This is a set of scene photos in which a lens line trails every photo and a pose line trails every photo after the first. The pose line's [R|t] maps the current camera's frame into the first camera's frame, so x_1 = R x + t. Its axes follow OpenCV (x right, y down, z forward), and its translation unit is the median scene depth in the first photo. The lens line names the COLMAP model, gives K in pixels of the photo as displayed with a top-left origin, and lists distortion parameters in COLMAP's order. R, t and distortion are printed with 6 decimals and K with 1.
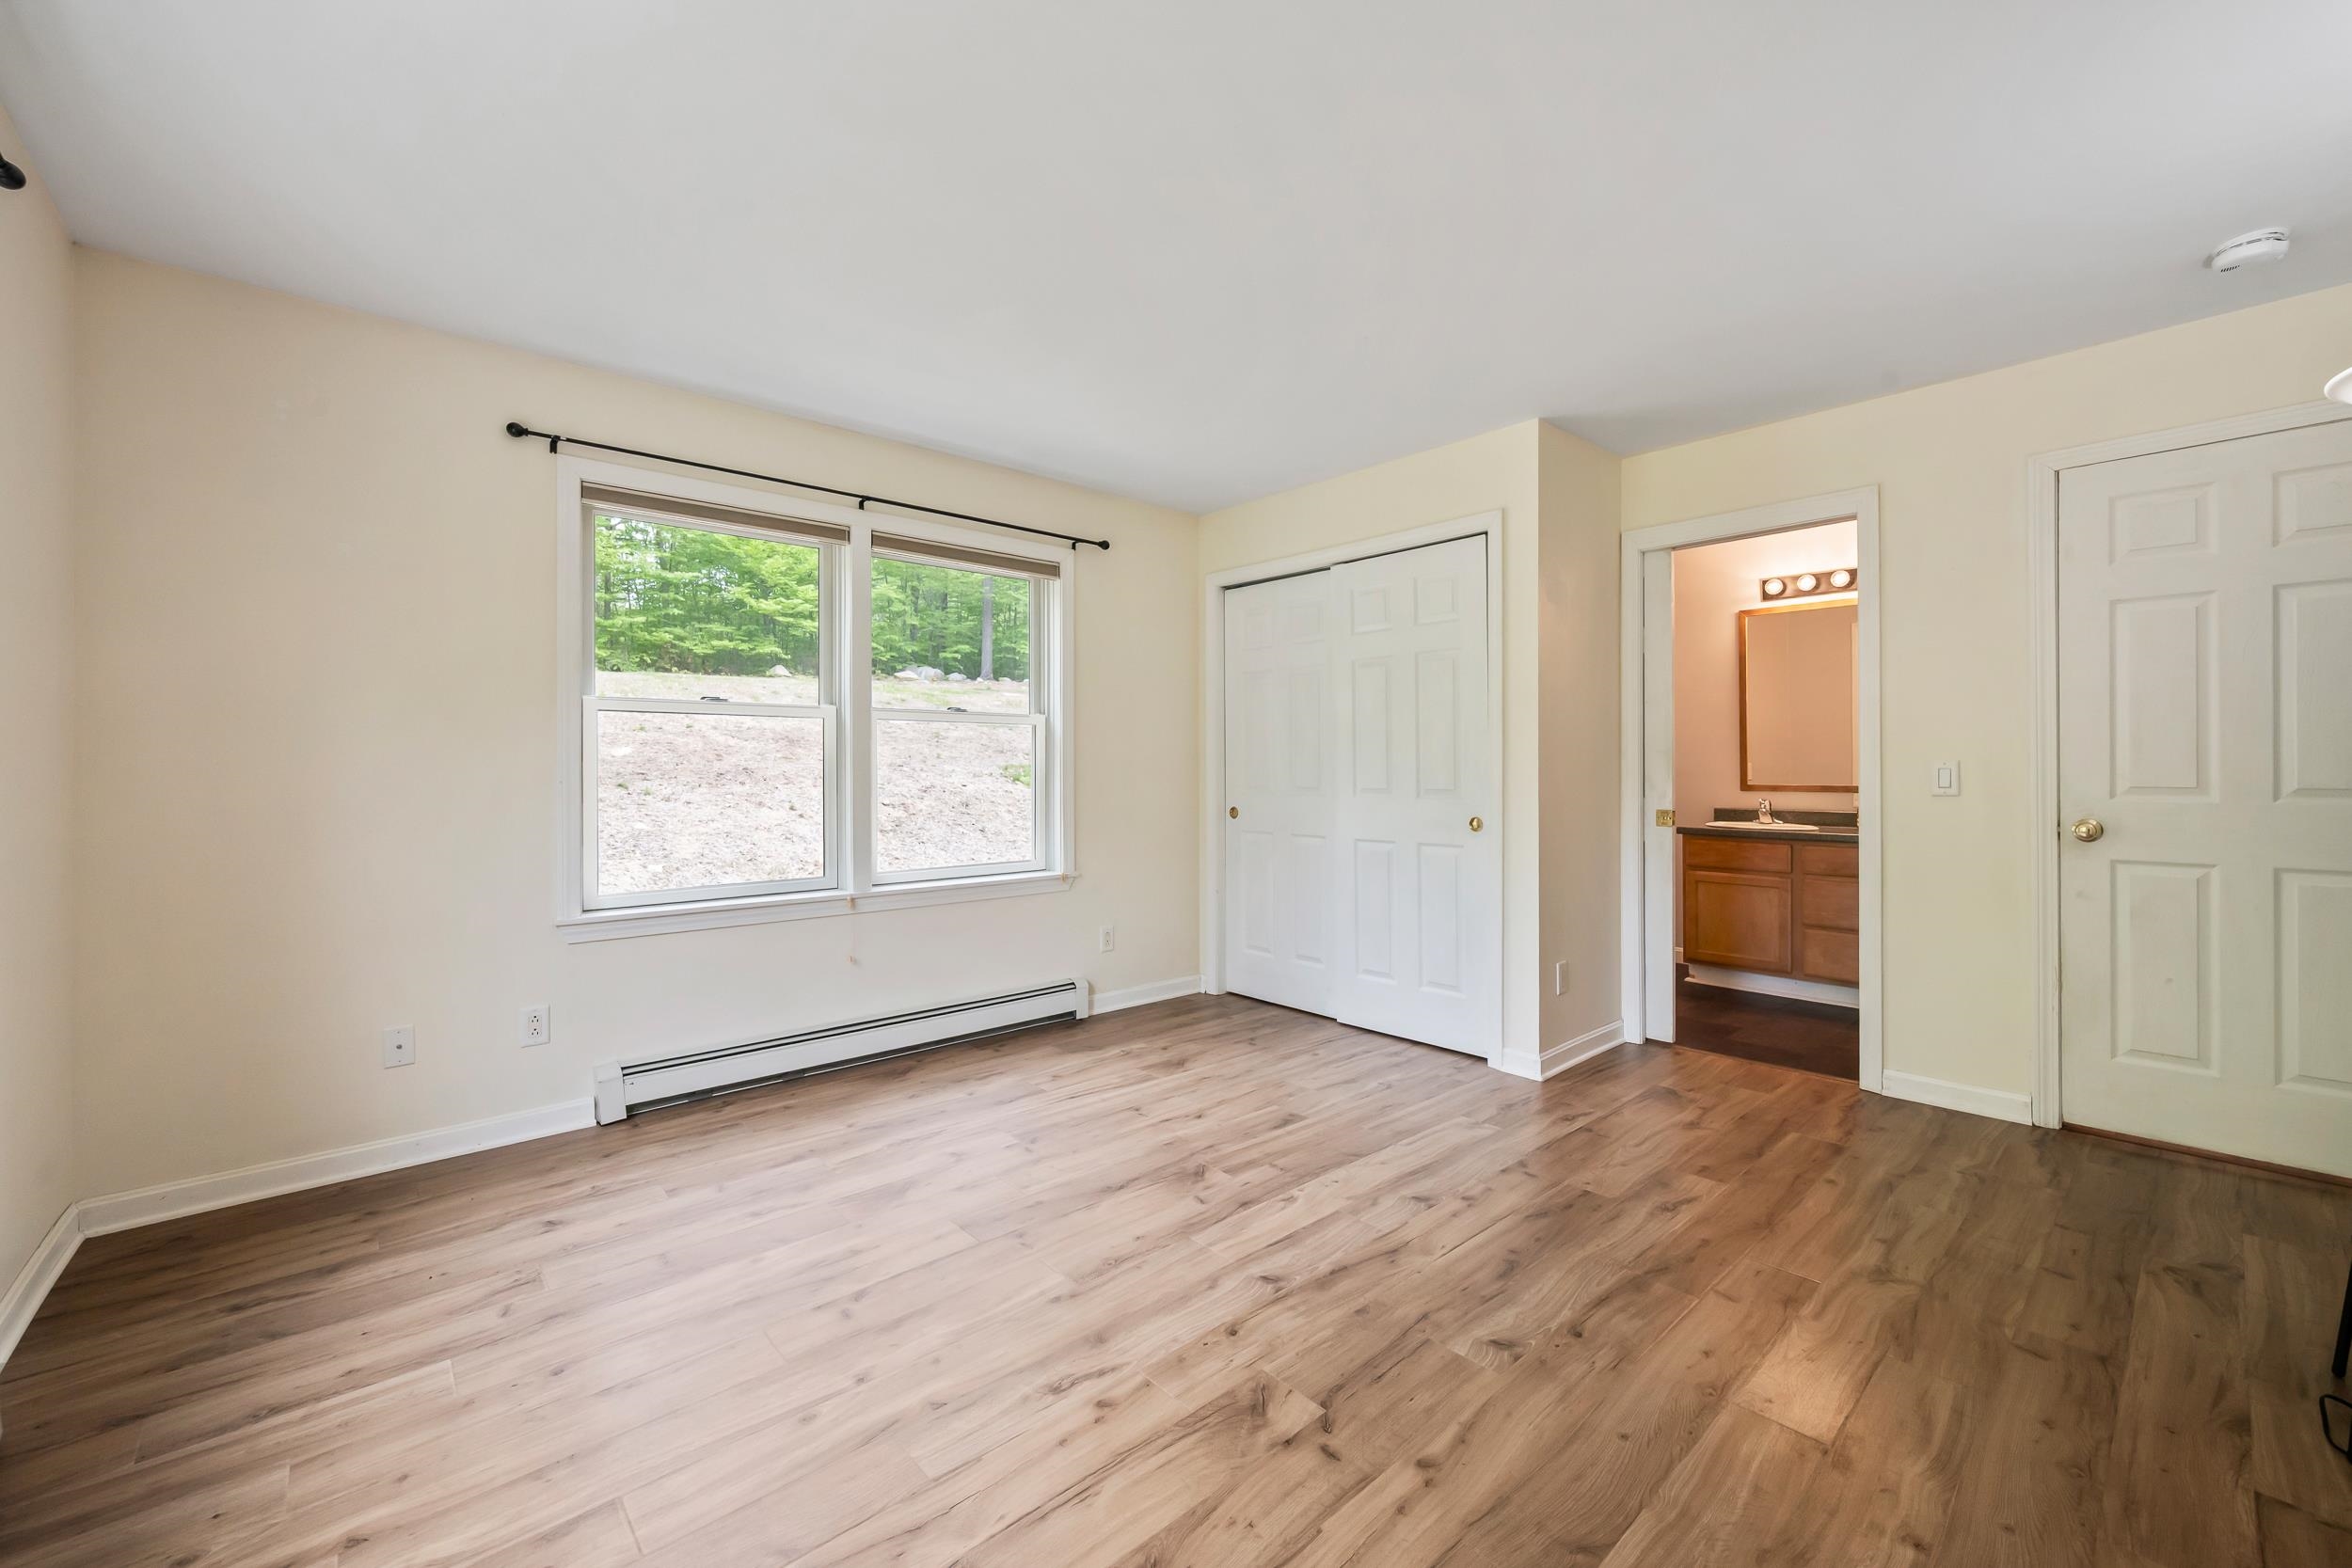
lens RADIAL K [[926.4, 0, 1191.5], [0, 926.4, 776.8], [0, 0, 1]] dist [-0.000823, -0.000562]
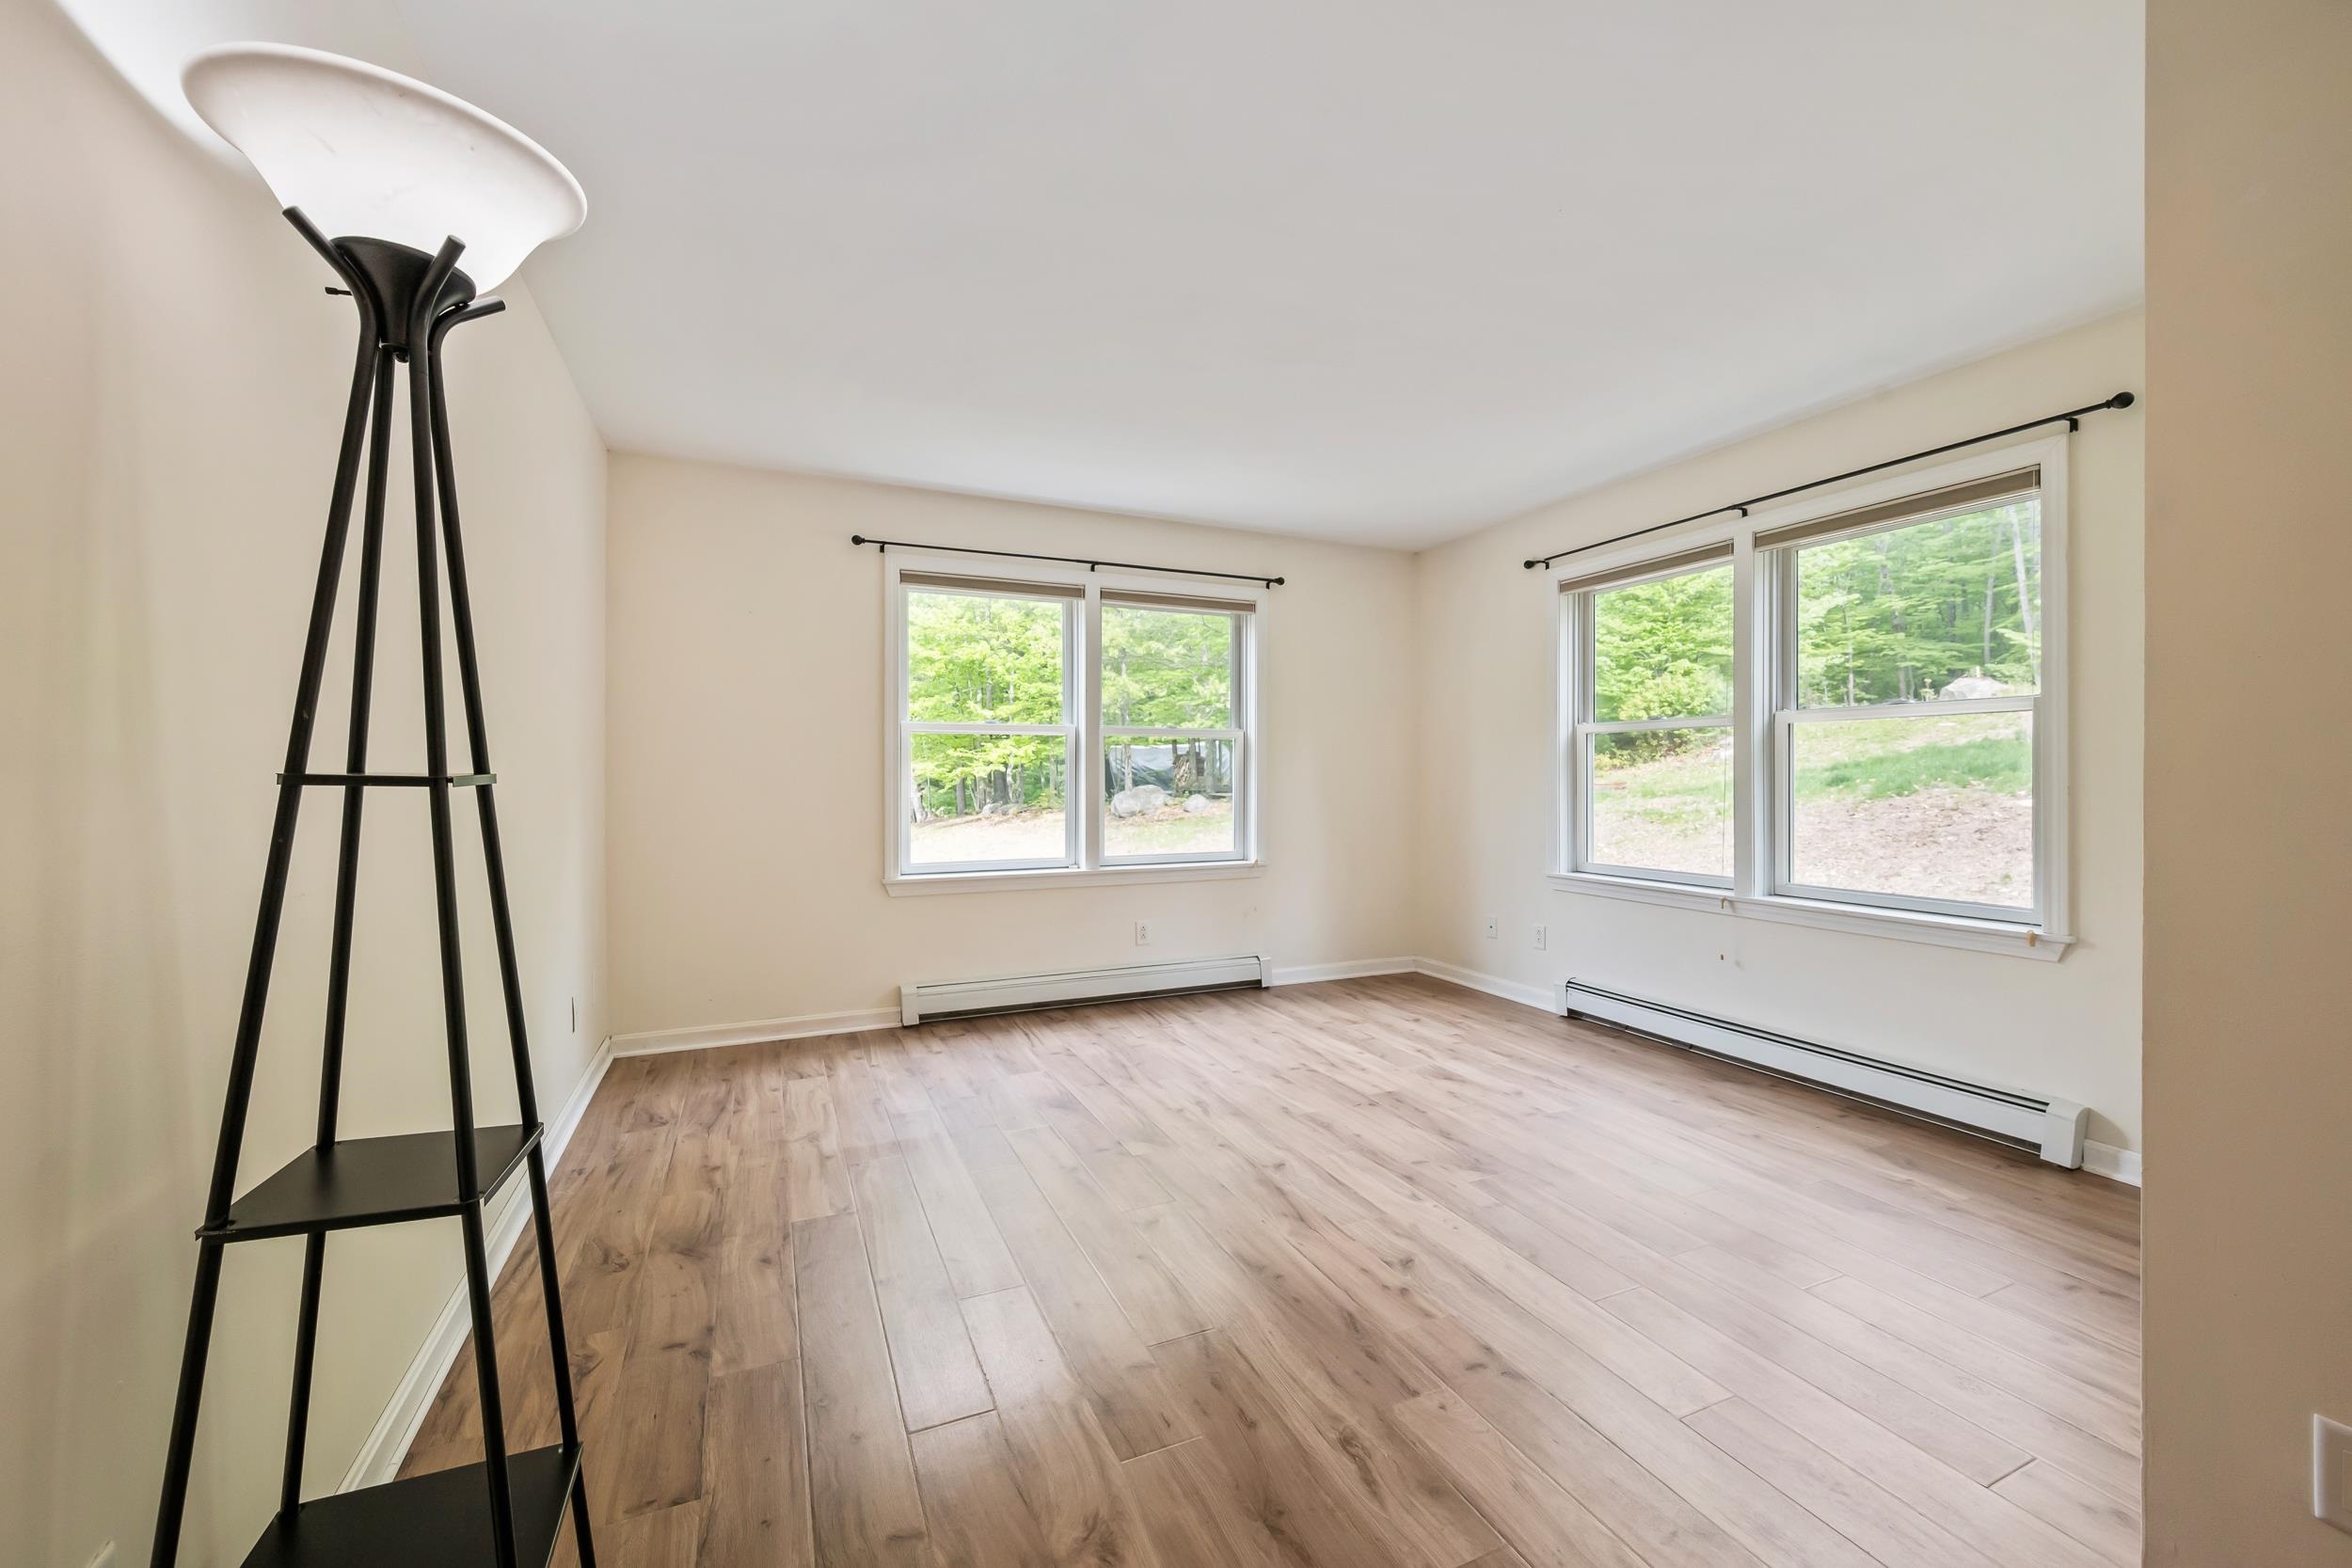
lens RADIAL K [[926.4, 0, 1186.7], [0, 926.4, 774.0], [0, 0, 1]] dist [-0.000823, -0.000562]
pose [[-0.296168, 0.002228, -0.955133, 1.130684], [-0.007364, 0.999962, 0.004616, -0.010982], [0.955108, 0.008400, -0.296140, 1.040283]]
